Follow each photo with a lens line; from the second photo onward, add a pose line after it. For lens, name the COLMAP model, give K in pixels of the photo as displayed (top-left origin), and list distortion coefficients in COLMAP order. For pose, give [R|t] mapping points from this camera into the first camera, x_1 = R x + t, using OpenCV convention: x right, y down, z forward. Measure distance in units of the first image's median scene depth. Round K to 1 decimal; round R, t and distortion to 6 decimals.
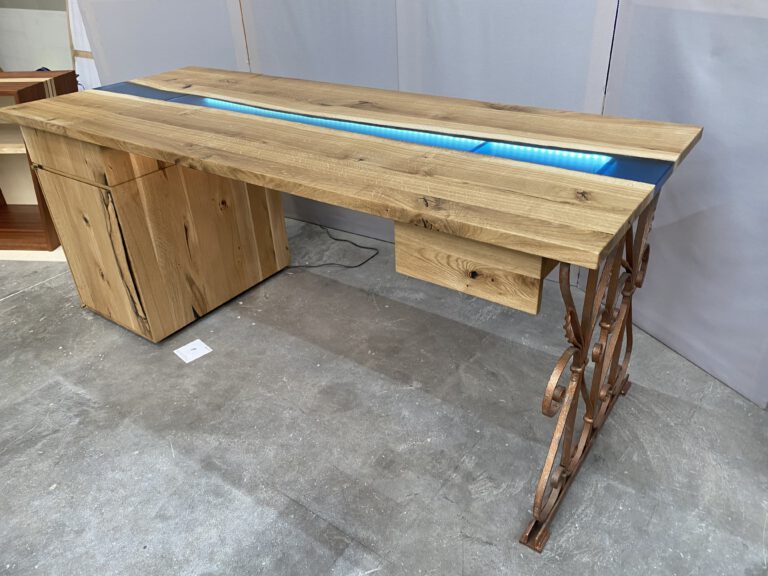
lens RADIAL K [[590.4, 0, 385.2], [0, 590.4, 286.9], [0, 0, 1]] dist [0.013726, -0.026855]
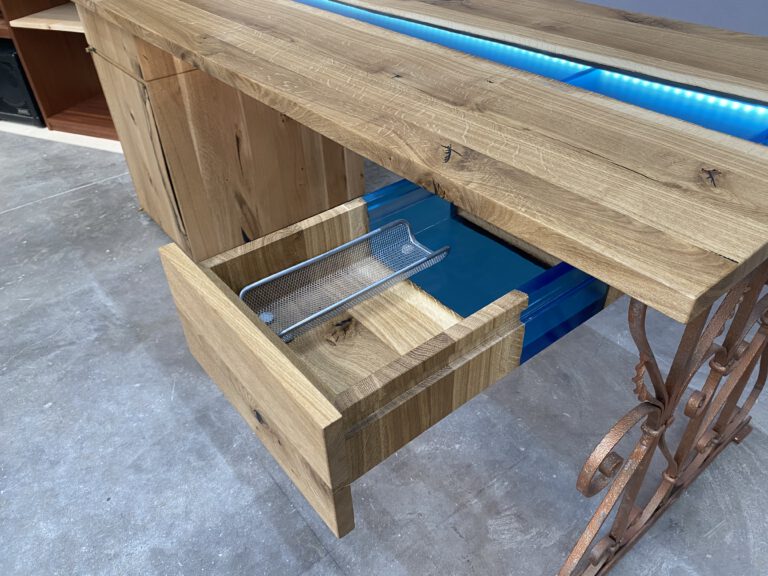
lens RADIAL K [[590.4, 0, 384.8], [0, 590.4, 291.3], [0, 0, 1]] dist [0.013726, -0.026855]
pose [[0.962278, 0.175063, -0.208263, 0.119075], [-0.143749, 0.977063, 0.157114, -0.064158], [0.230991, -0.121250, 0.965371, 0.246709]]
